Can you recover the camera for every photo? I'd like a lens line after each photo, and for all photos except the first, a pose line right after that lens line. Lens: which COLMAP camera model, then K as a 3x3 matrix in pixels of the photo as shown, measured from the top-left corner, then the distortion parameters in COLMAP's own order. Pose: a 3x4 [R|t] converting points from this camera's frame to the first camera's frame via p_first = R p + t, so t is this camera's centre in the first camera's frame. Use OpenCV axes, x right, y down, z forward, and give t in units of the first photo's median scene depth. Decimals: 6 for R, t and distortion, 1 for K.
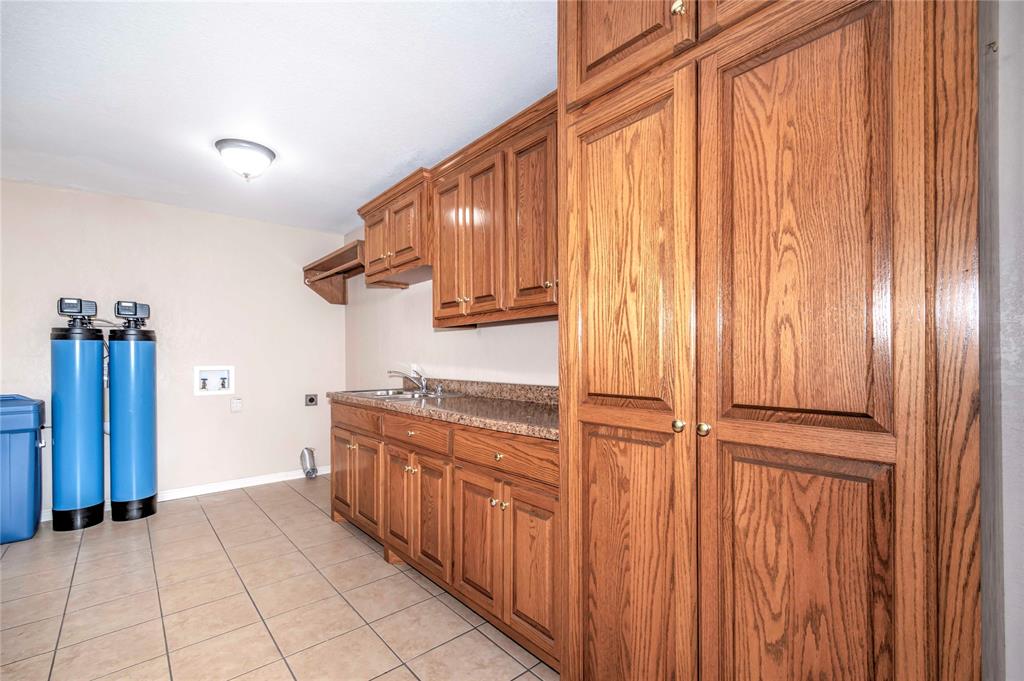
lens RADIAL K [[450.8, 0, 513.5], [0, 450.8, 359.2], [0, 0, 1]] dist [-0.002346, -0.000134]
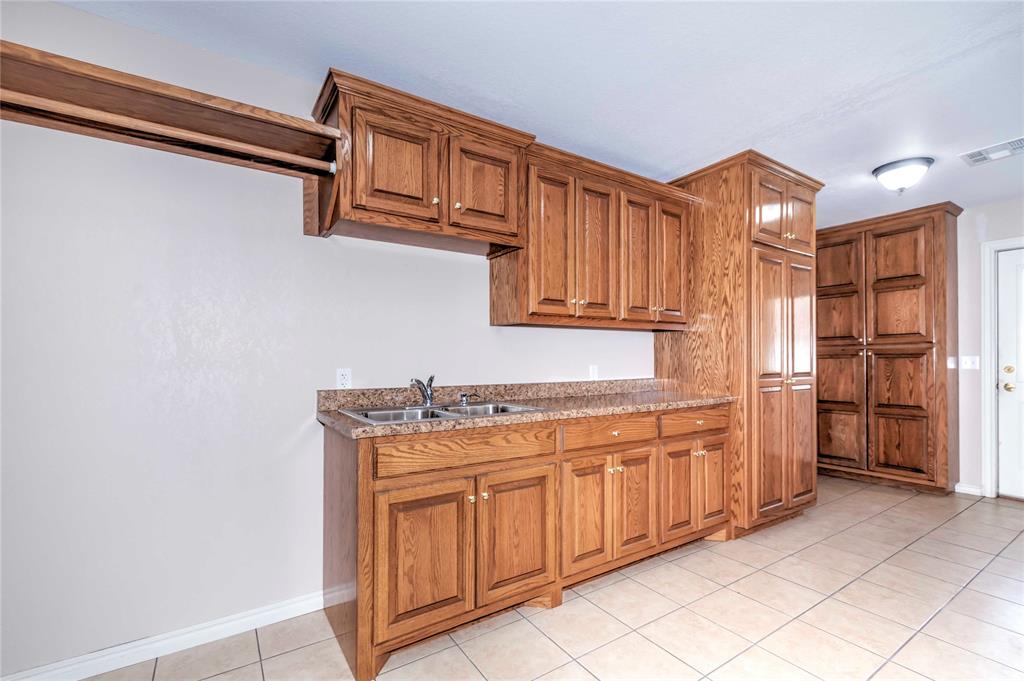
lens RADIAL K [[450.8, 0, 513.5], [0, 450.8, 359.2], [0, 0, 1]] dist [-0.002346, -0.000134]
pose [[0.129913, 0.001224, 0.991525, -1.196079], [0.004454, 0.999988, -0.001818, 0.000228], [-0.991515, 0.004653, 0.129906, 1.048080]]
